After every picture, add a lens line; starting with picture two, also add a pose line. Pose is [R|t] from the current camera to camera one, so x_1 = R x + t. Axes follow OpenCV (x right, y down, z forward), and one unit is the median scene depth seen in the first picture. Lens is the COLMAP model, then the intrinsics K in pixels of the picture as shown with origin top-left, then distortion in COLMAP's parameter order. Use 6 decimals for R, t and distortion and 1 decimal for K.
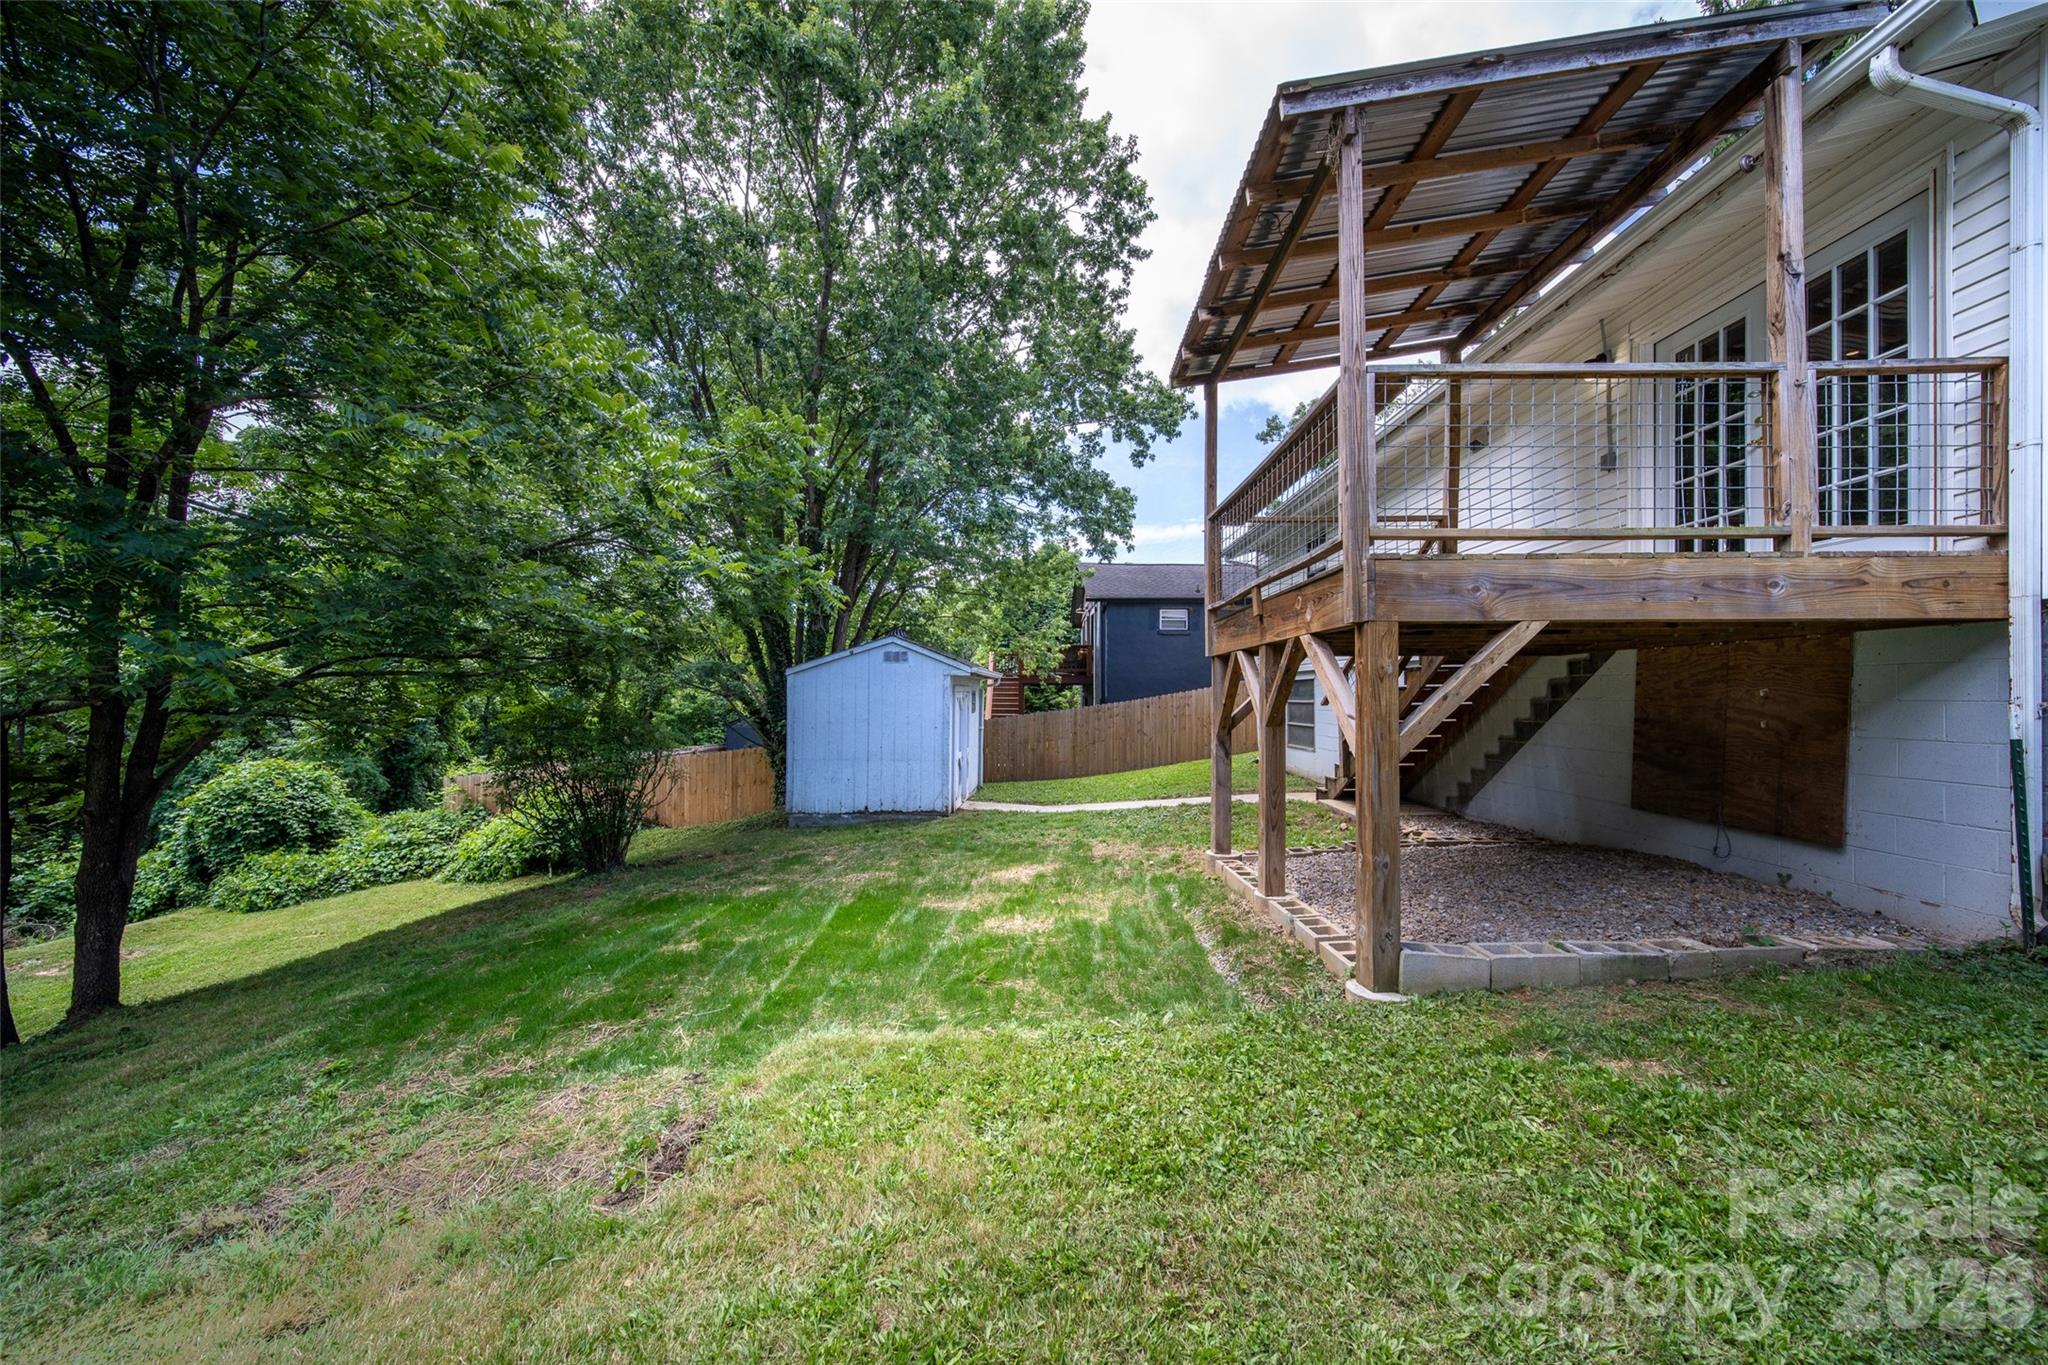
lens RADIAL K [[740.0, 0, 1022.8], [0, 740.0, 692.9], [0, 0, 1]] dist [-0.000092, -0.001510]
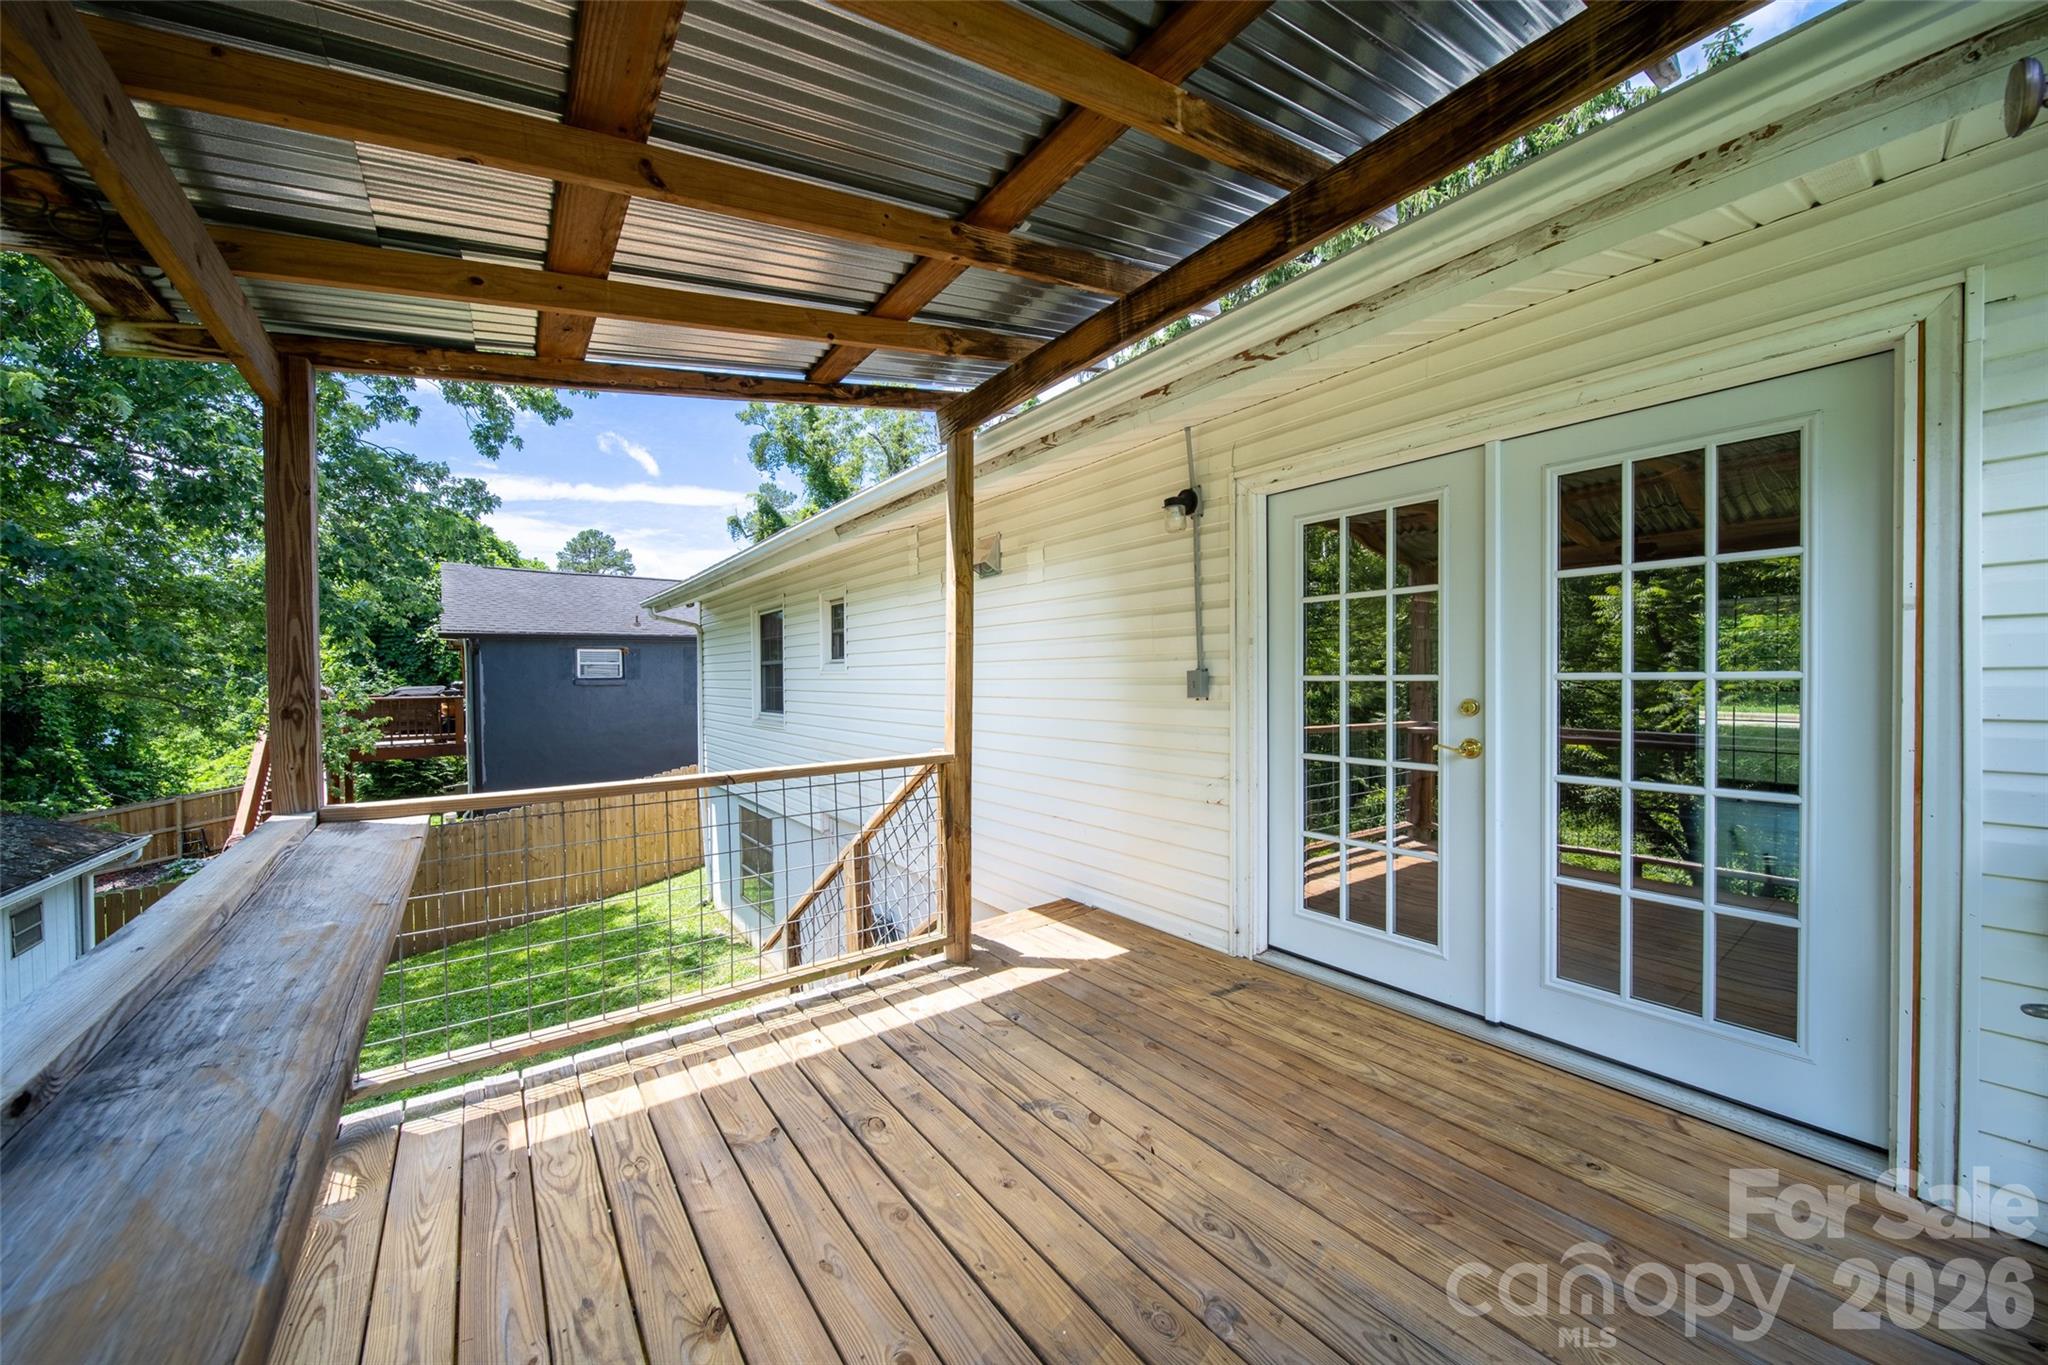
lens RADIAL K [[742.1, 0, 1038.8], [0, 742.1, 684.8], [0, 0, 1]] dist [-0.001244, -0.000299]
pose [[0.784189, -0.005693, 0.620496, 0.335838], [0.000159, 0.999960, 0.008973, -0.311221], [-0.620522, -0.006938, 0.784159, 0.616715]]
